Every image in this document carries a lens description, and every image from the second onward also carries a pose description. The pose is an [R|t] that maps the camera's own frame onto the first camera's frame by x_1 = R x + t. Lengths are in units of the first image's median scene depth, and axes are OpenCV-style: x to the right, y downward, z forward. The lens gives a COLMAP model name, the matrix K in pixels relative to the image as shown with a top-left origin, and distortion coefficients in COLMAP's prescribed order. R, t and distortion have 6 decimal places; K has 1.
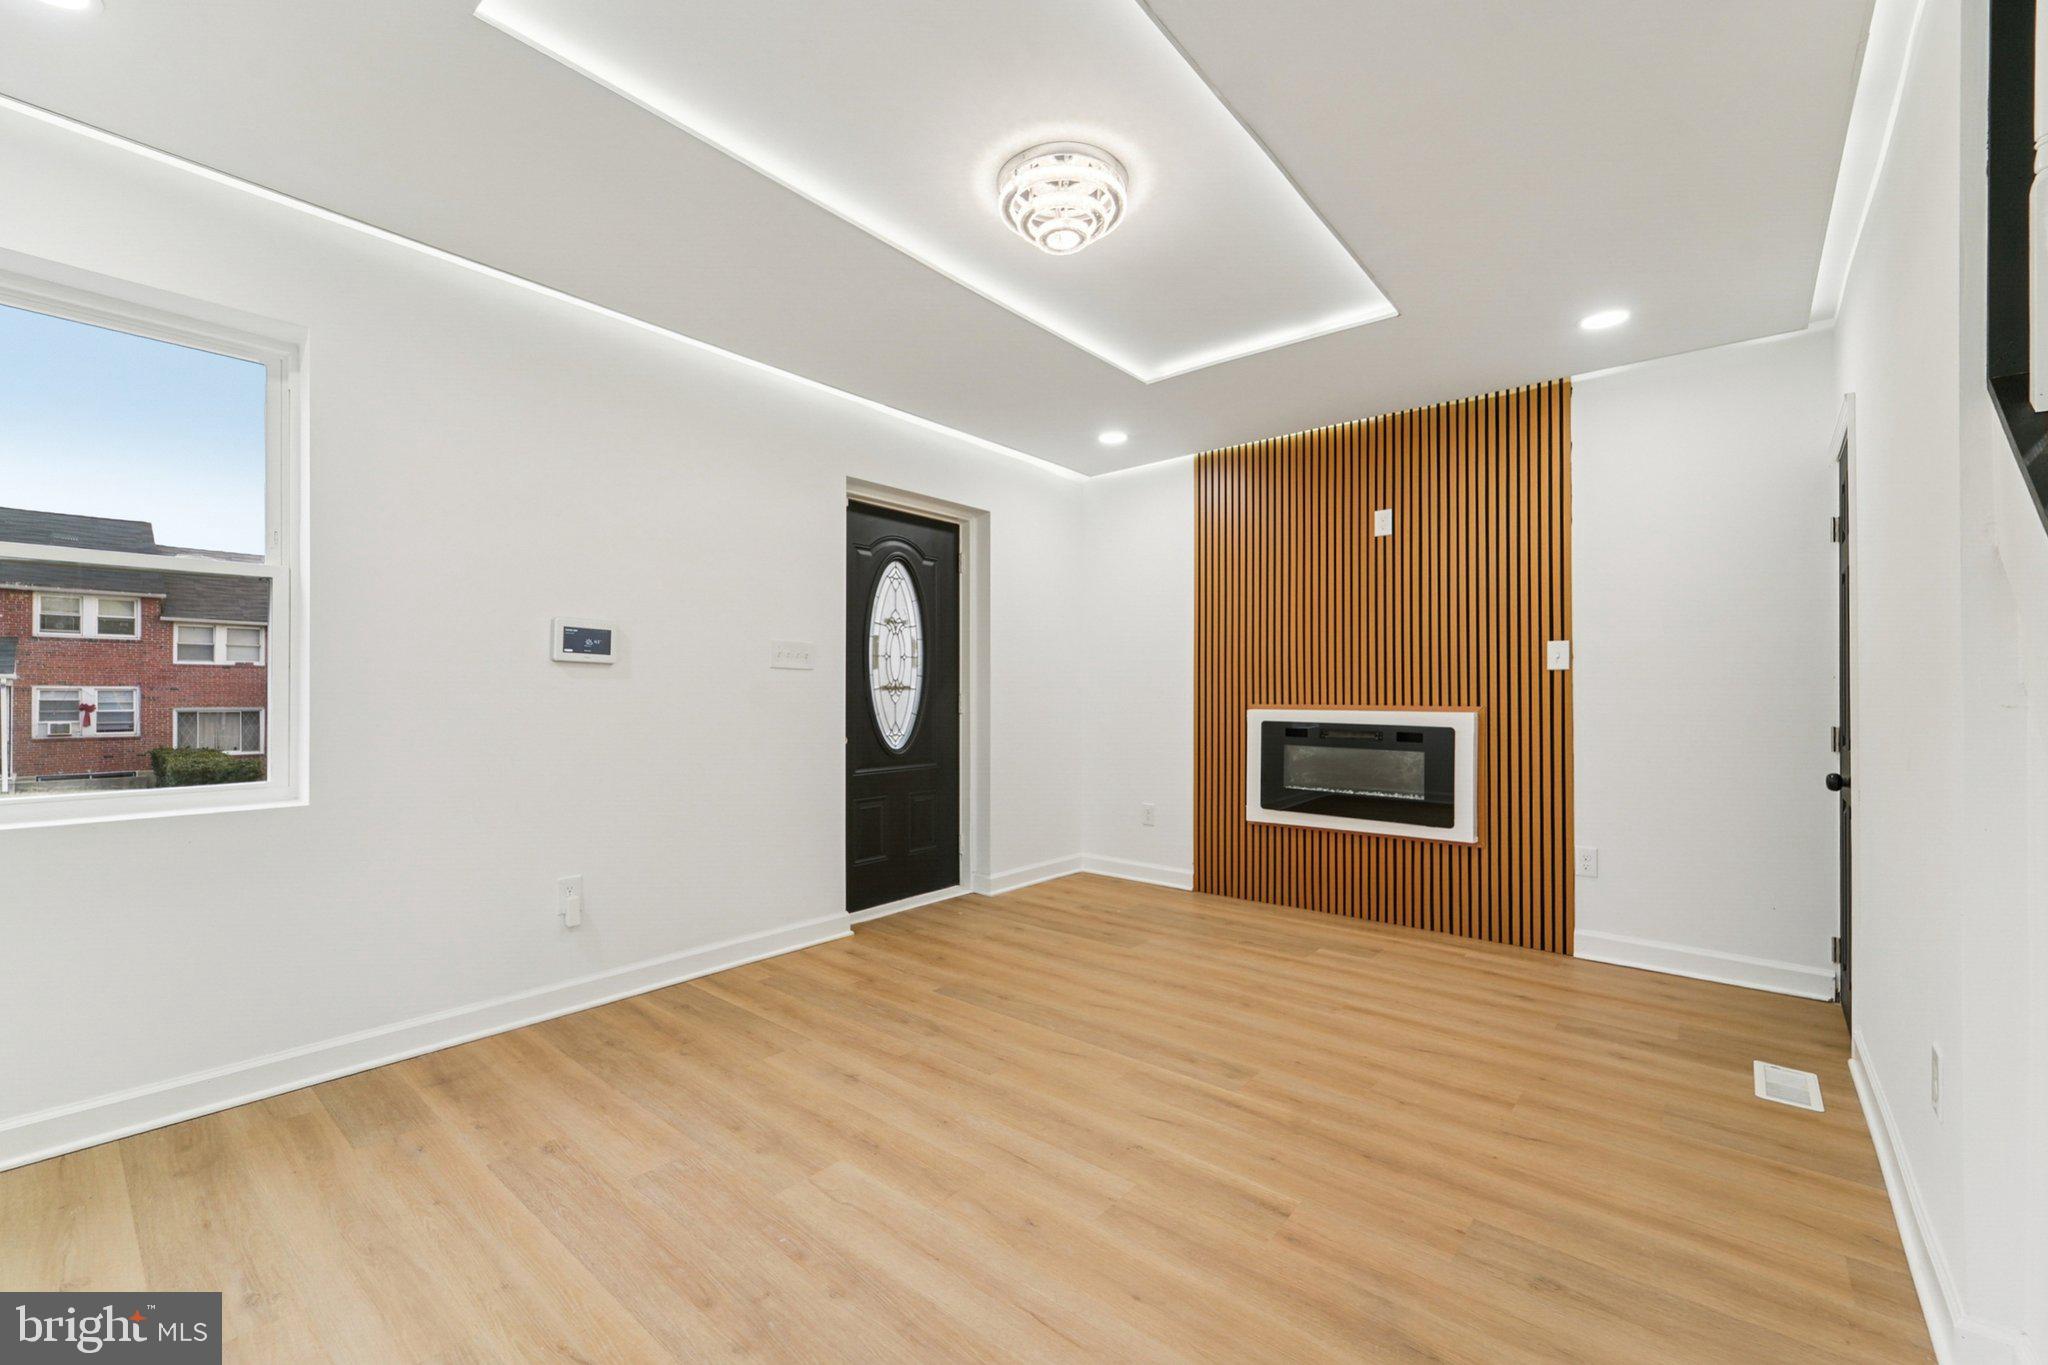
lens RADIAL K [[830.7, 0, 1035.3], [0, 830.7, 694.1], [0, 0, 1]] dist [0.022976, -0.012016]
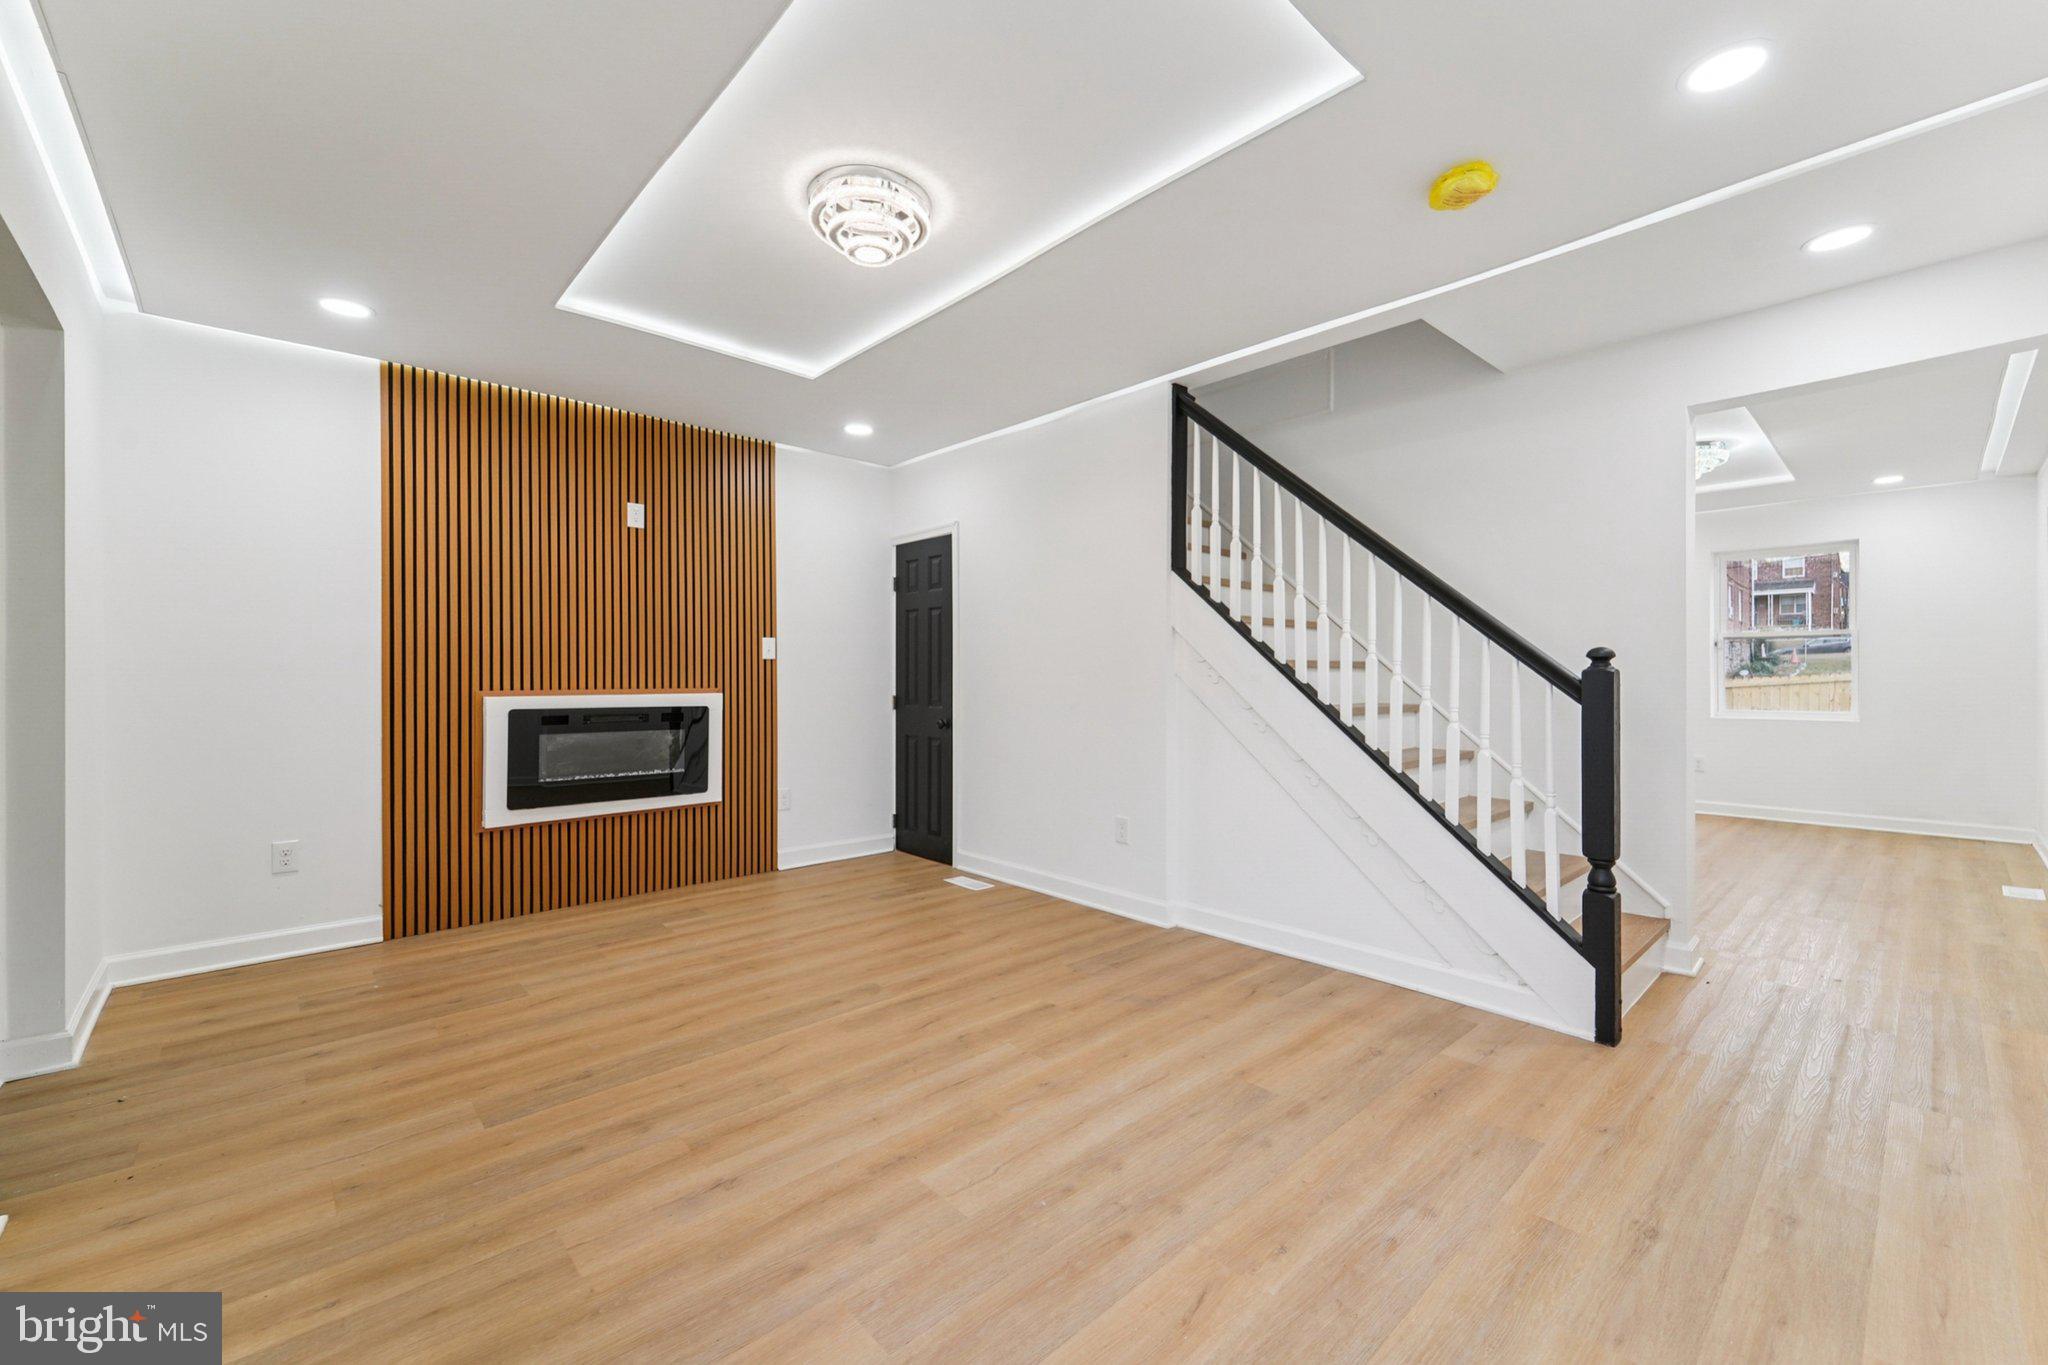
lens RADIAL K [[821.7, 0, 1034.2], [0, 821.7, 693.2], [0, 0, 1]] dist [0.018253, -0.006907]
pose [[0.125513, -0.024598, 0.991787, -0.587077], [0.001995, 0.999697, 0.024542, -0.006313], [-0.992090, -0.001101, 0.125524, 0.393091]]
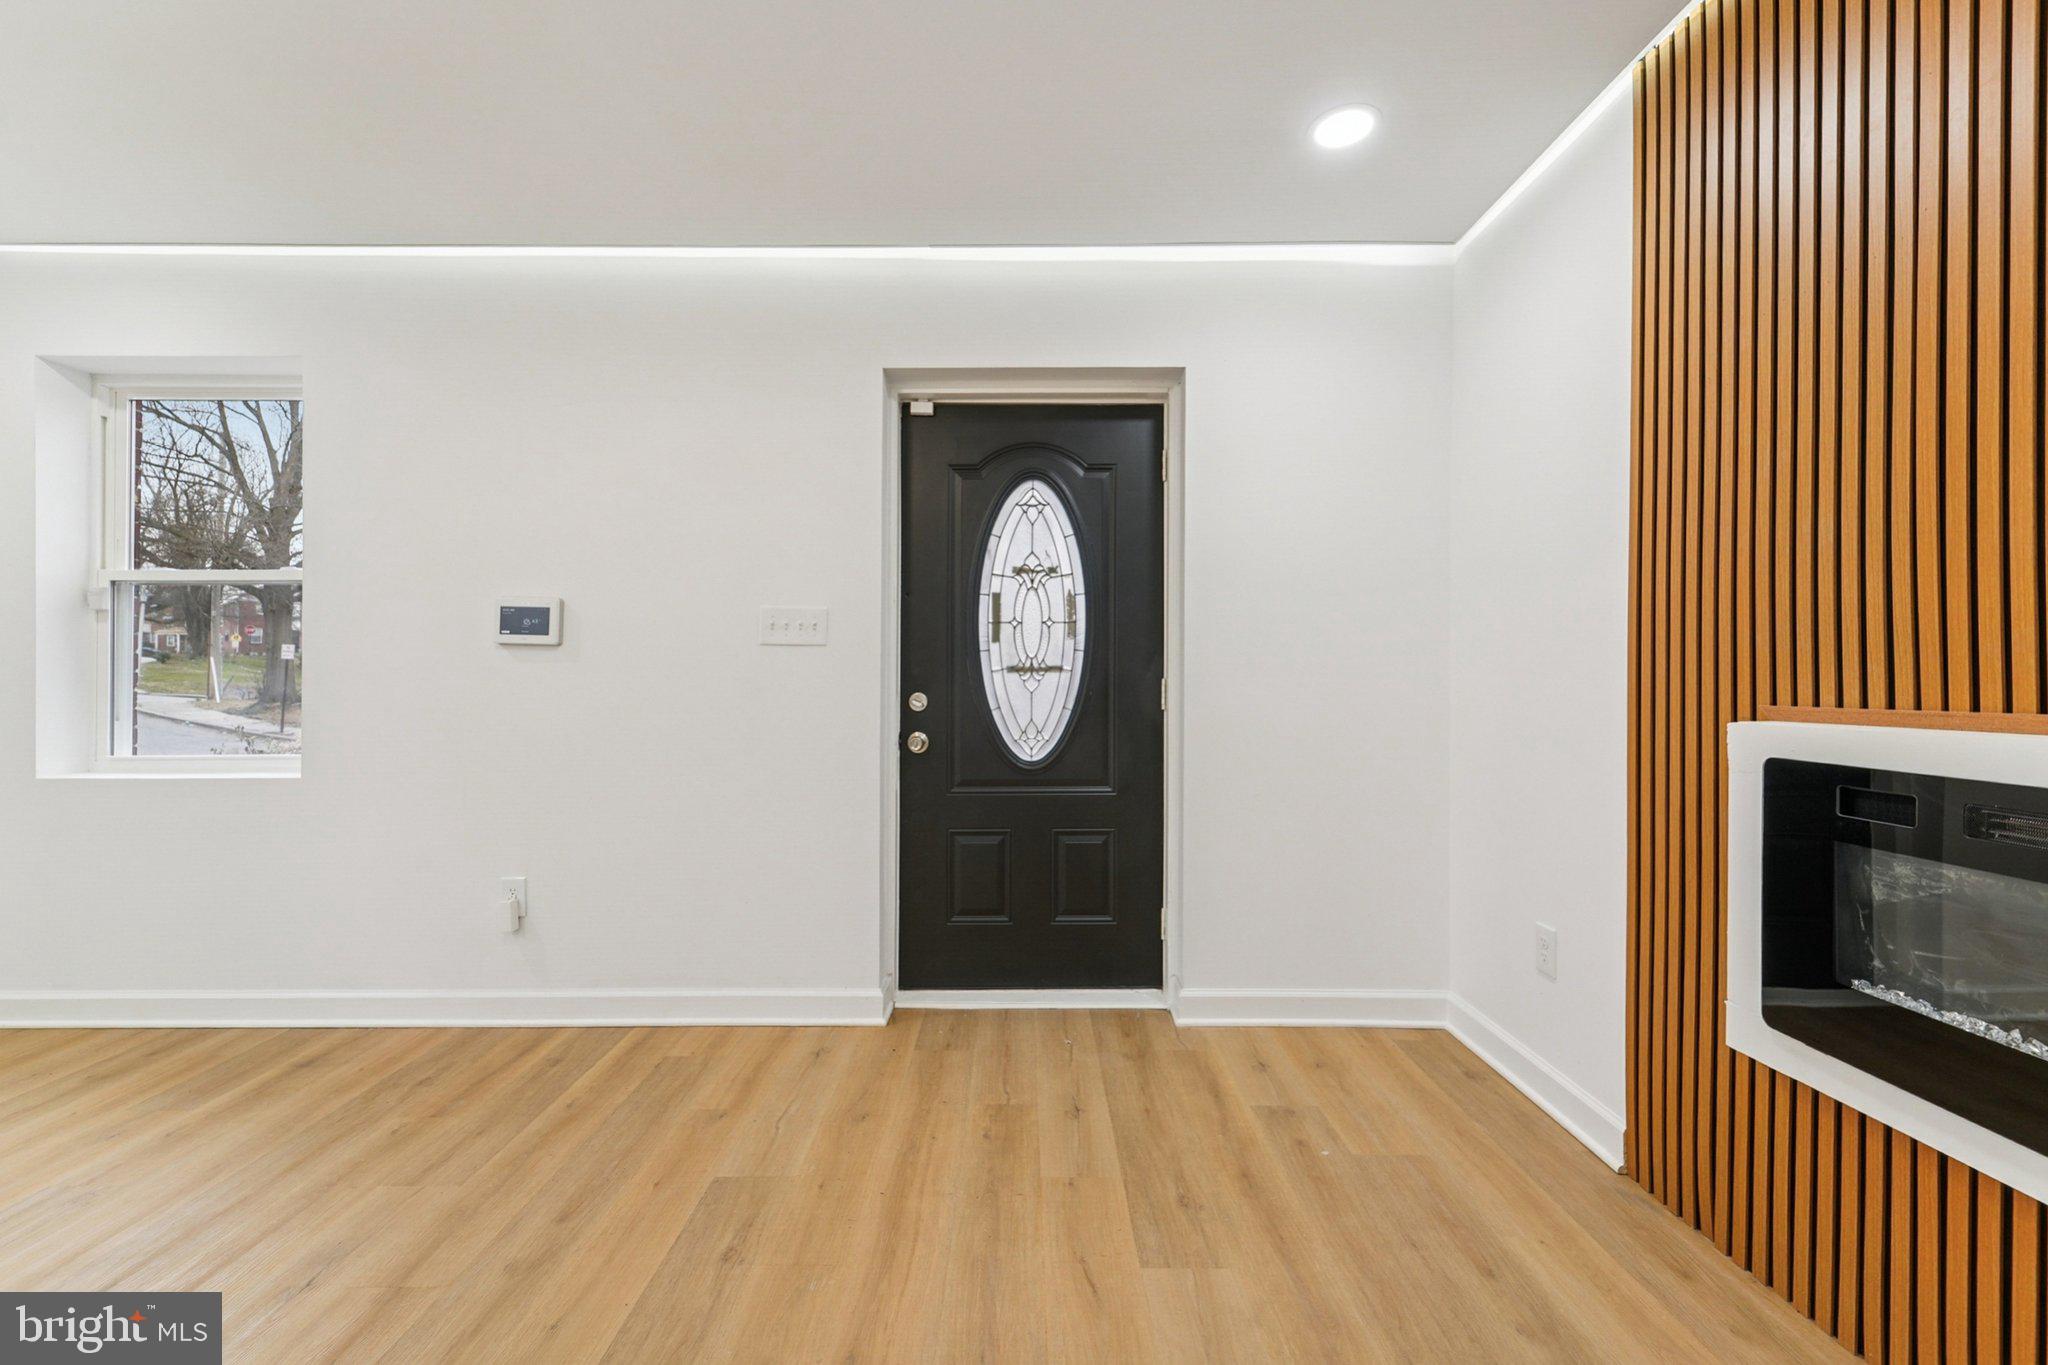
lens RADIAL K [[833.5, 0, 1015.8], [0, 833.5, 678.2], [0, 0, 1]] dist [0.015107, -0.007299]
pose [[0.636365, -0.001820, -0.771386, 0.386965], [0.001342, 0.999998, -0.001252, 0.000551], [0.771387, -0.000238, 0.636367, 0.640345]]
